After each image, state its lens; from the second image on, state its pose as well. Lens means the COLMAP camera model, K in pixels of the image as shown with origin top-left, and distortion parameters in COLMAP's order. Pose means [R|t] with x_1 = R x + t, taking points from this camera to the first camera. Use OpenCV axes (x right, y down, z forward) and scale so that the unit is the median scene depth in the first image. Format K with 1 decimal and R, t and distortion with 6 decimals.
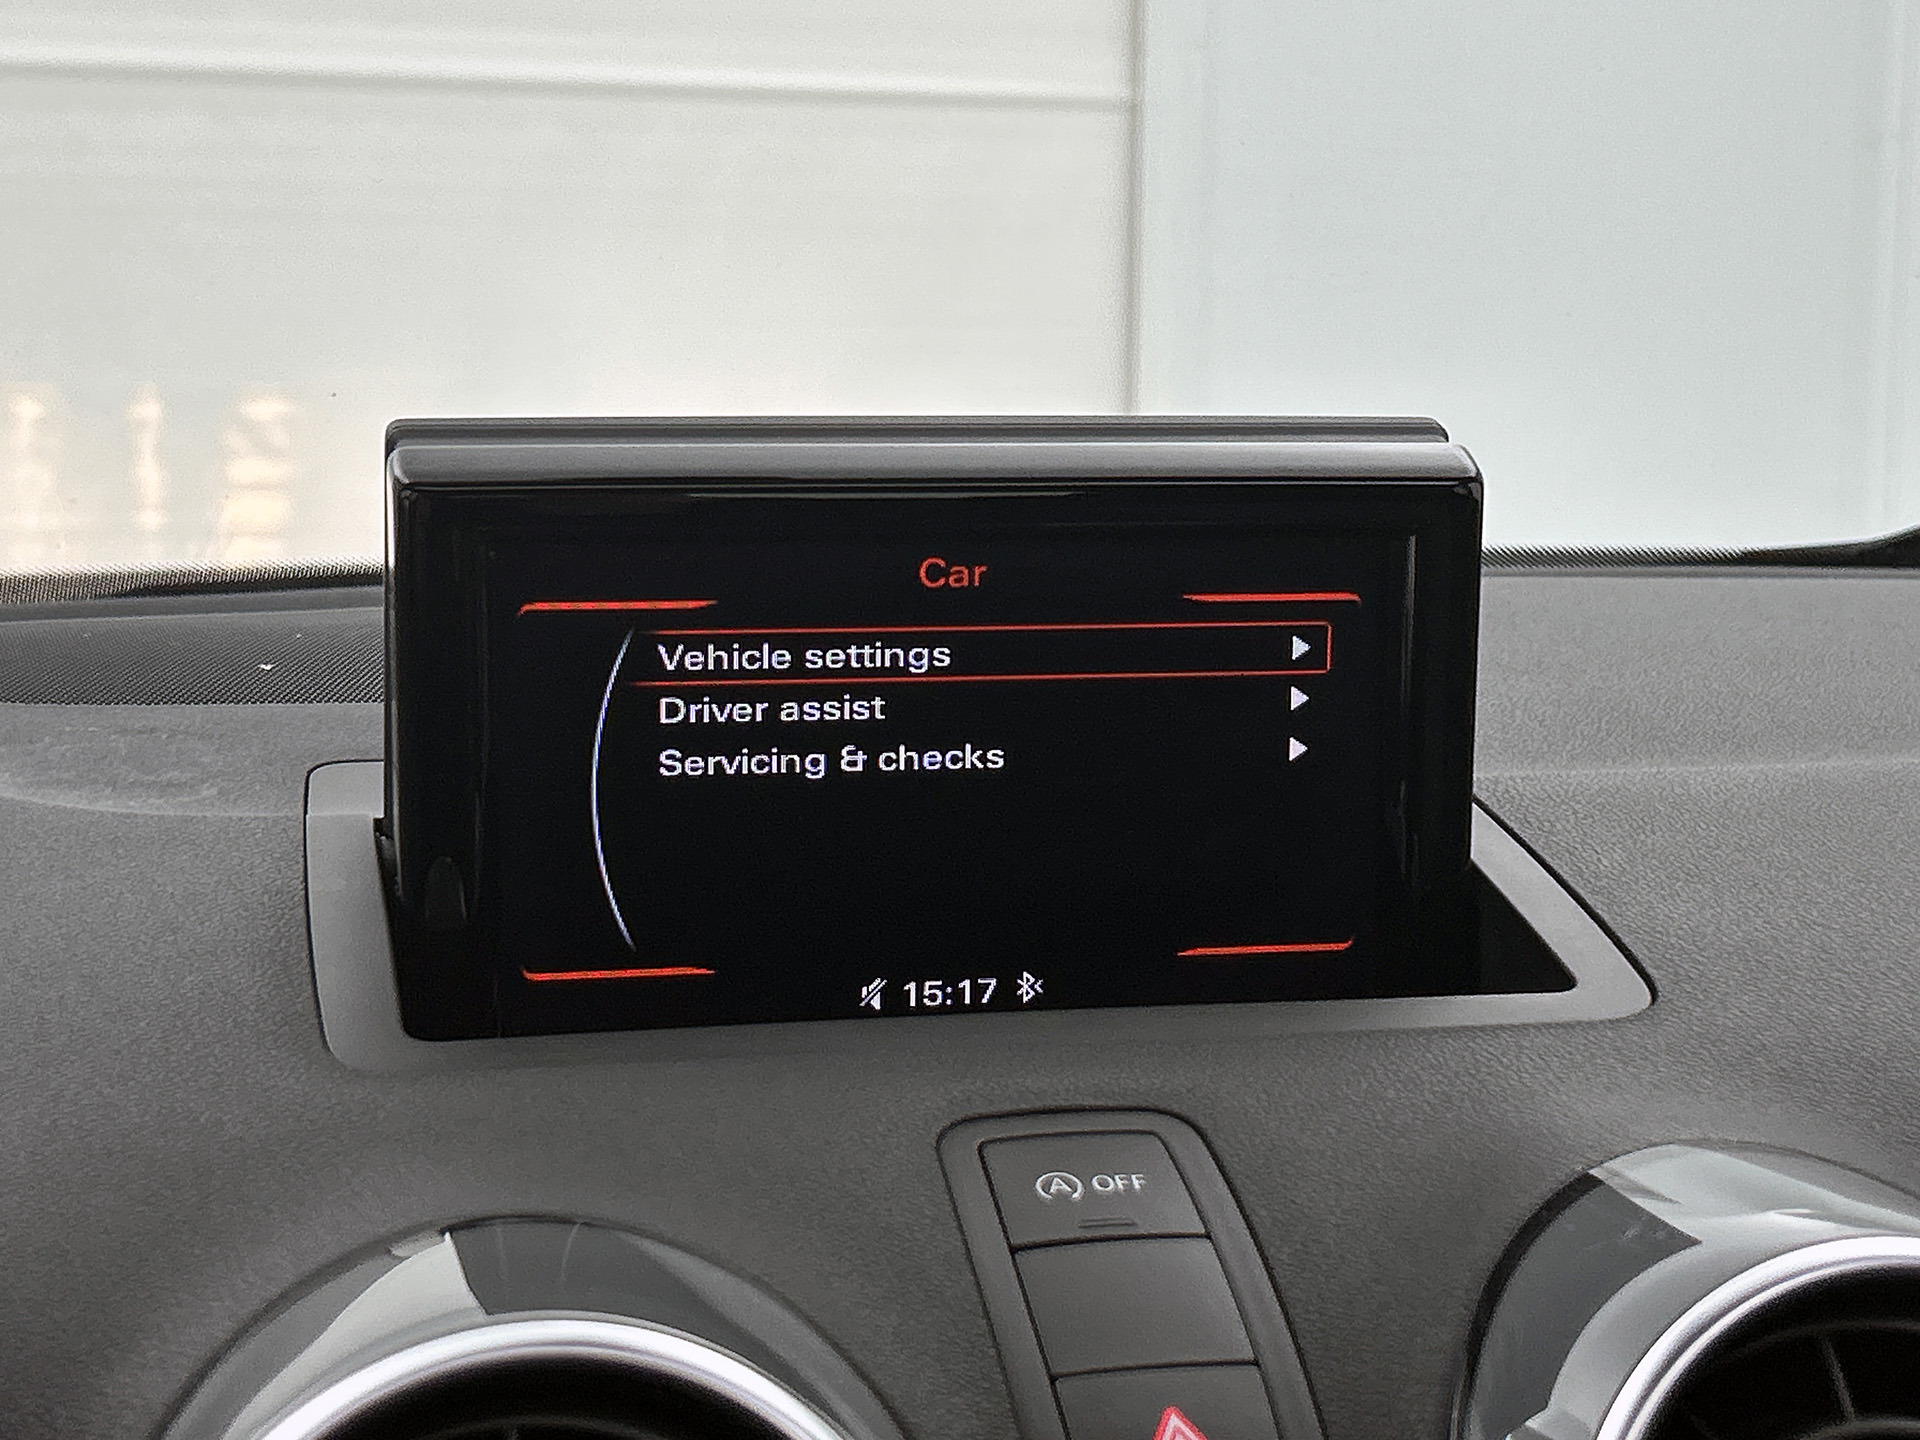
lens RADIAL K [[3161.0, 0, 977.1], [0, 3161.0, 681.6], [0, 0, 1]] dist [0.041500, -0.138702]
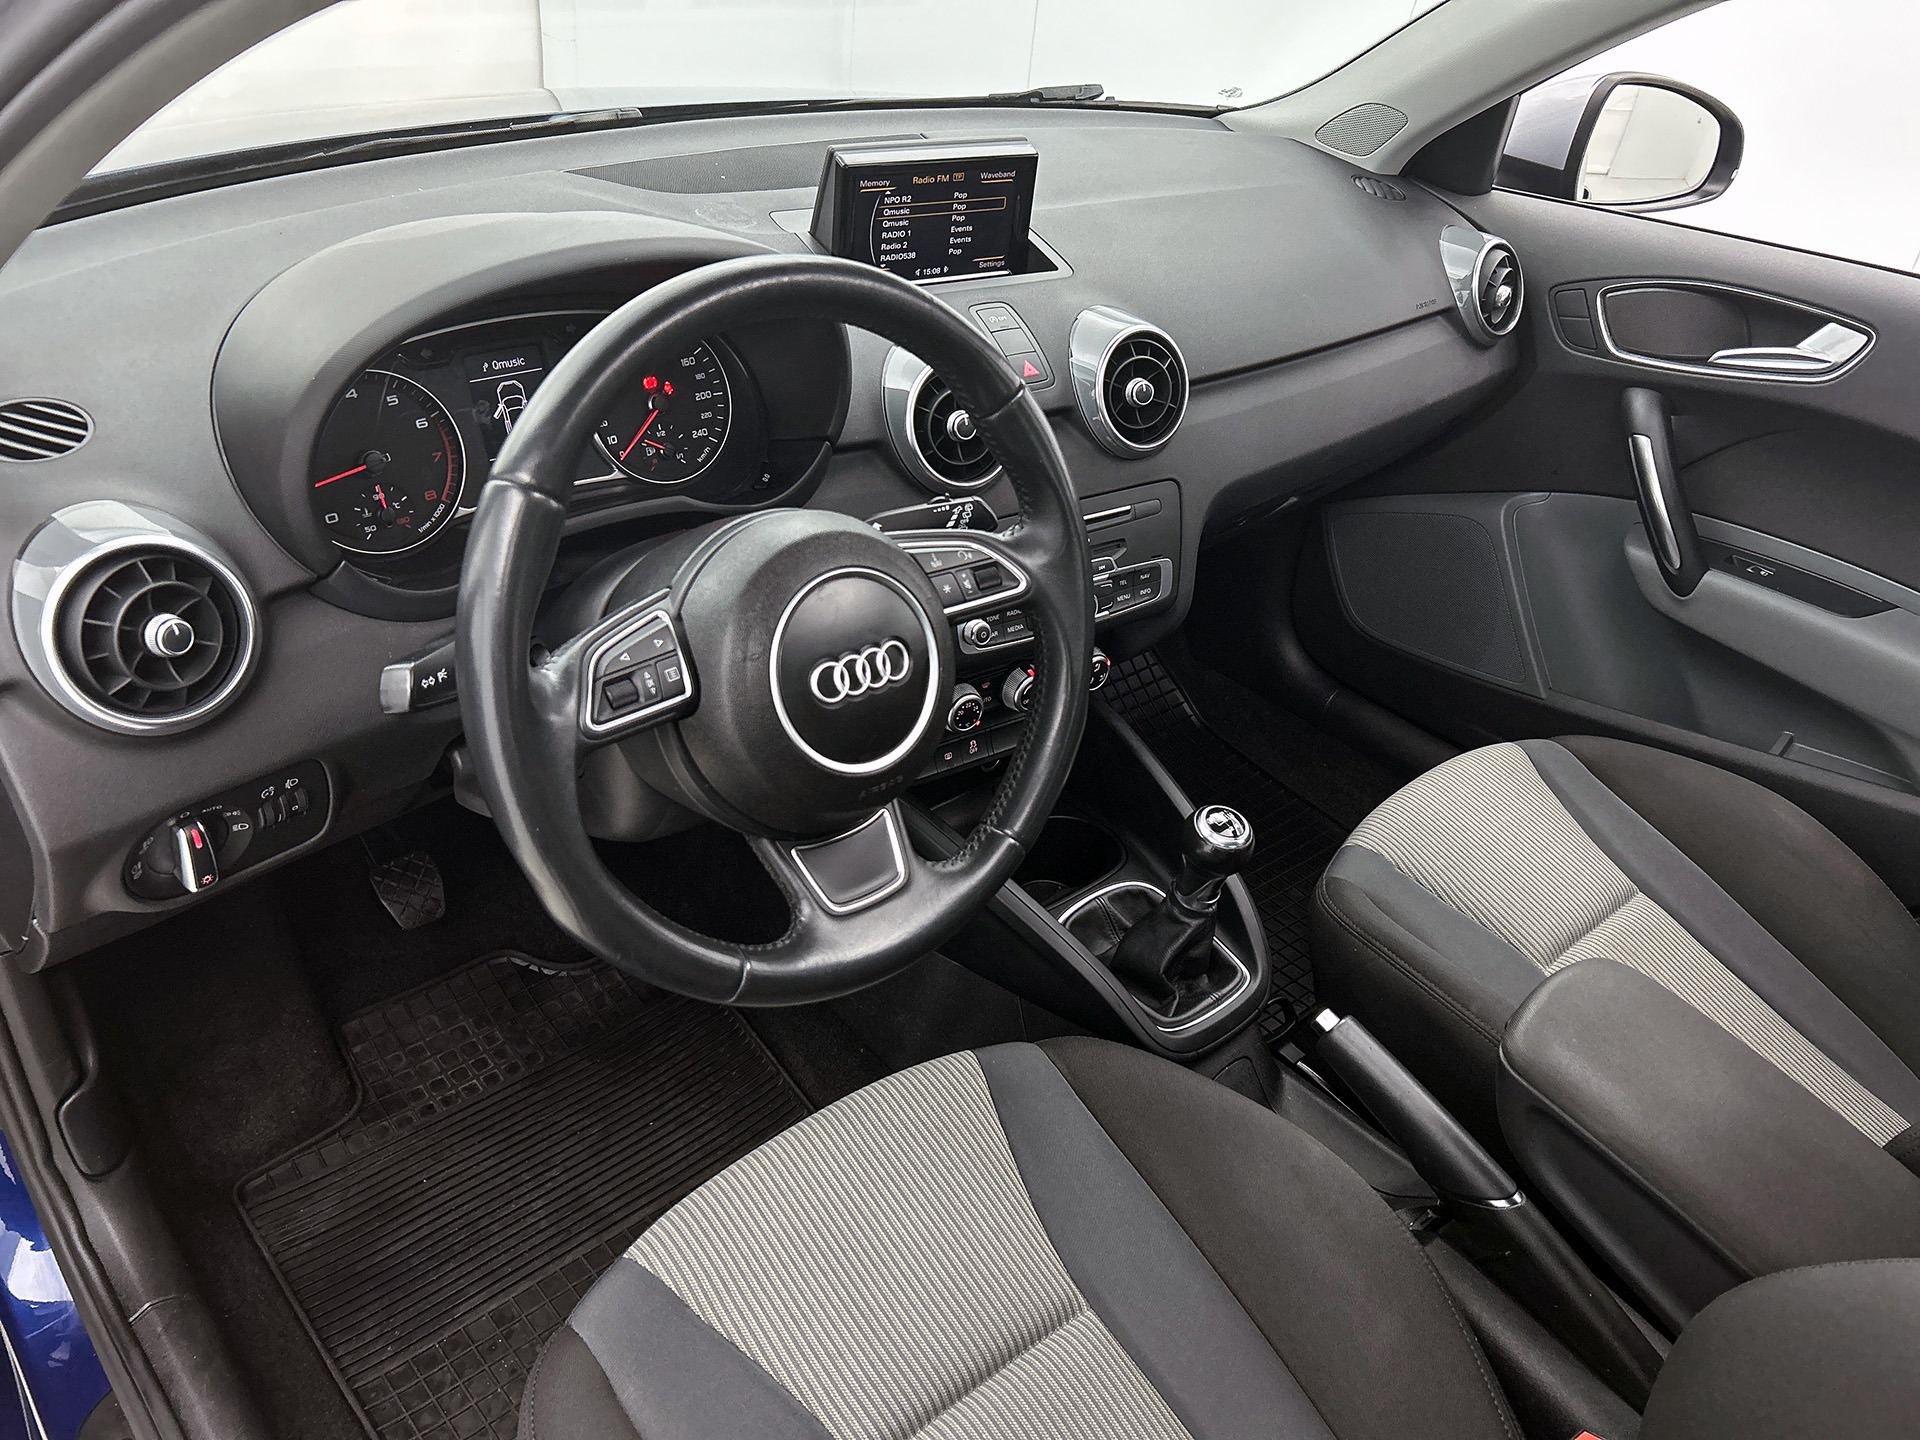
lens RADIAL K [[1456.9, 0, 960.0], [0, 1456.9, 720.0], [0, 0, 1]] dist [0.068800, -0.082601]
pose [[0.932870, -0.132079, 0.335124, -0.815863], [-0.040095, 0.886496, 0.460997, -0.328347], [-0.357974, -0.443487, 0.821690, -1.151630]]
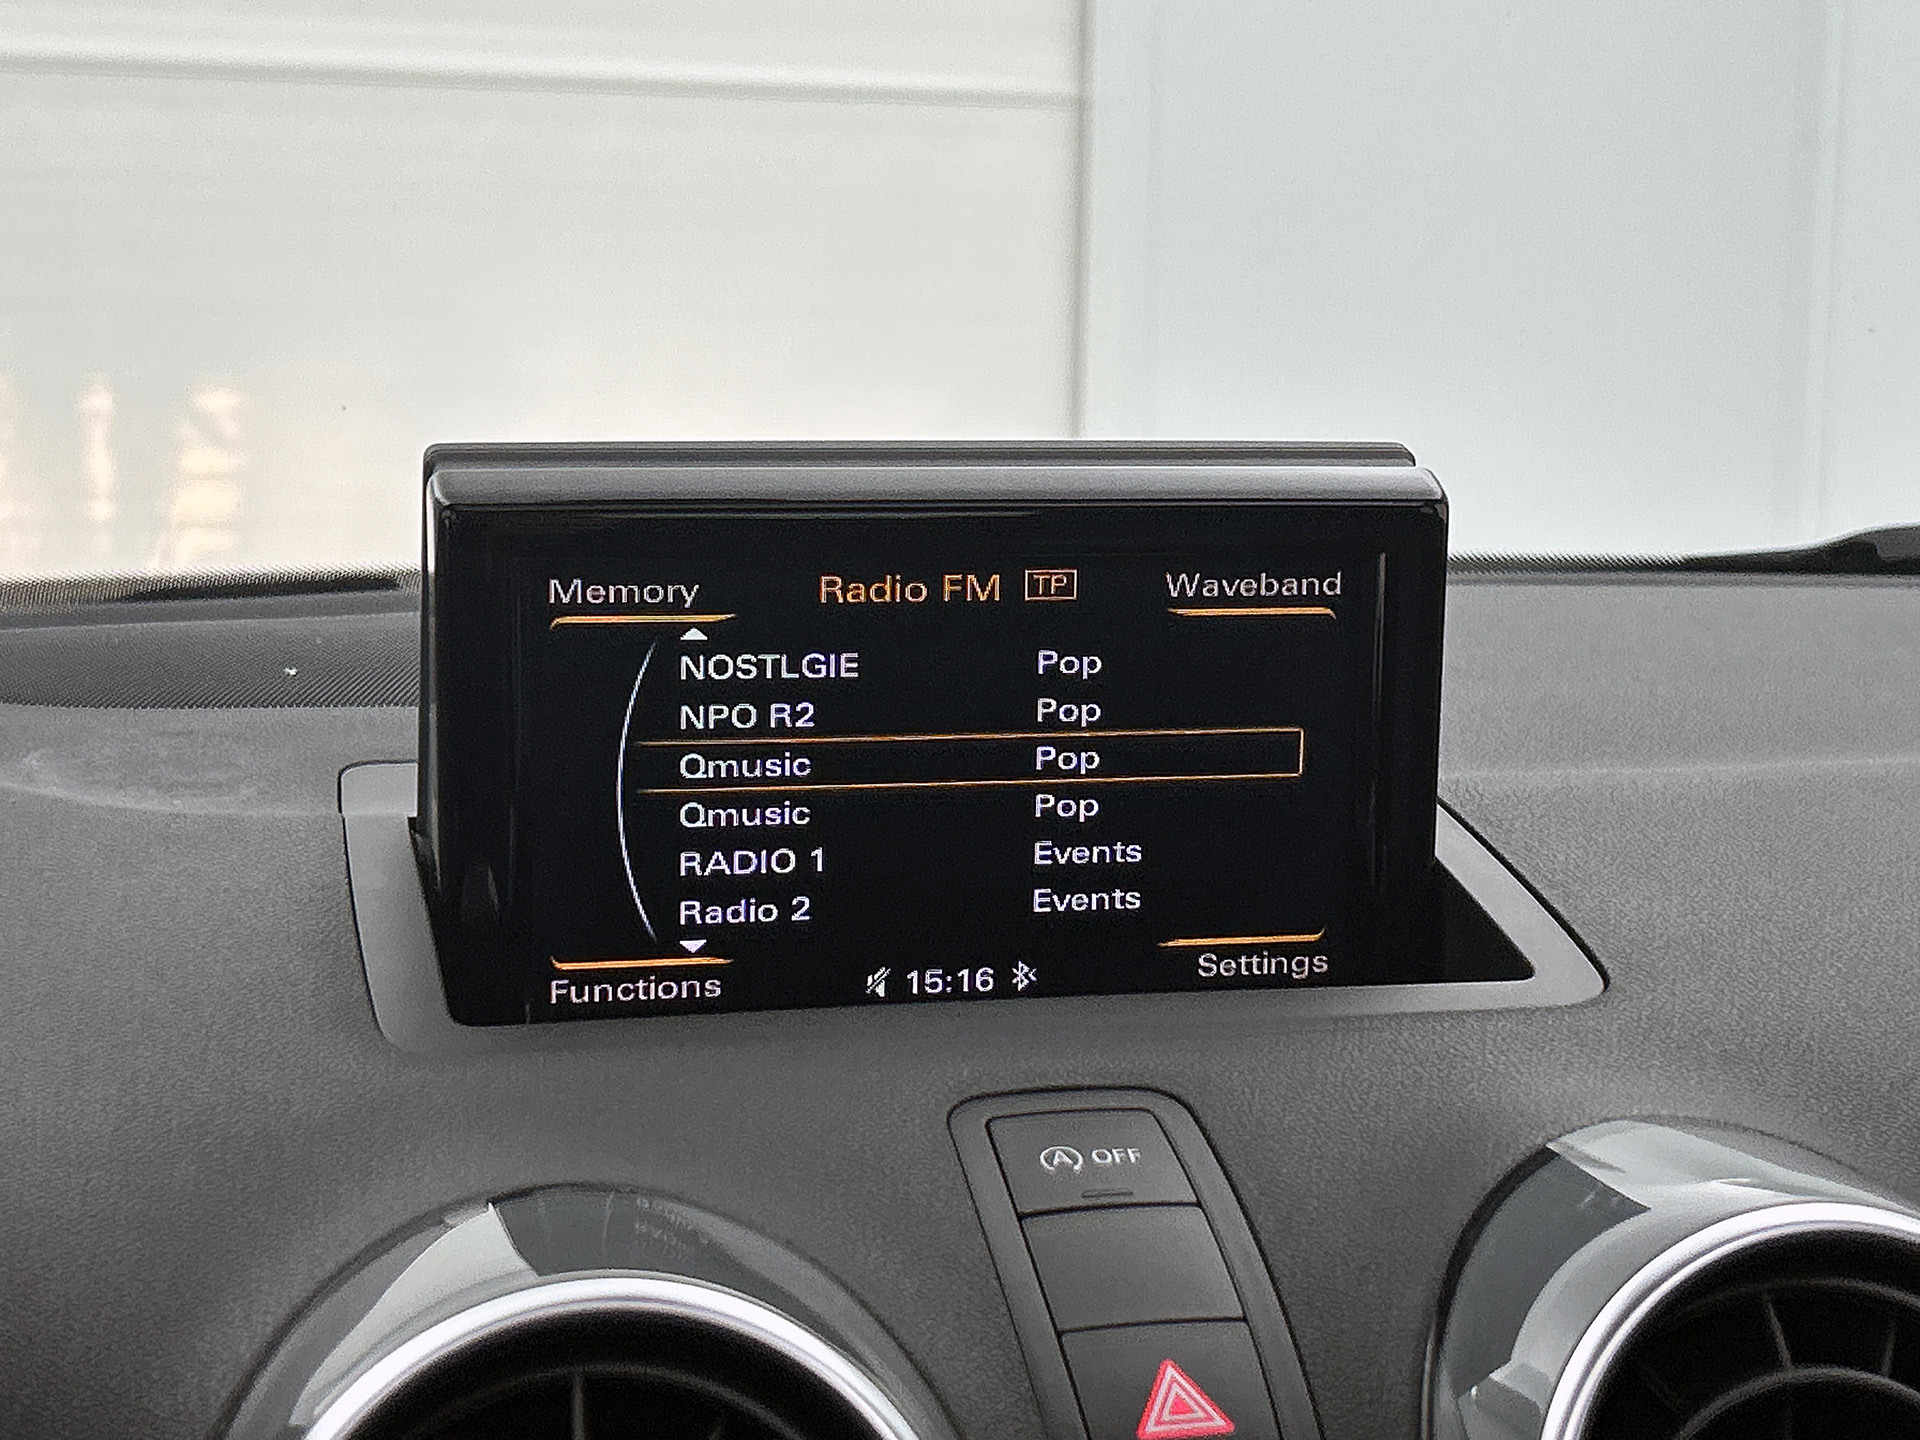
lens RADIAL K [[3155.9, 0, 960.0], [0, 3155.9, 720.0], [0, 0, 1]] dist [0.016574, 0.161355]
pose [[0.999898, 0.000970, 0.014256, -0.020849], [-0.001197, 0.999873, 0.015891, -0.007043], [-0.014239, -0.015906, 0.999772, -0.068323]]
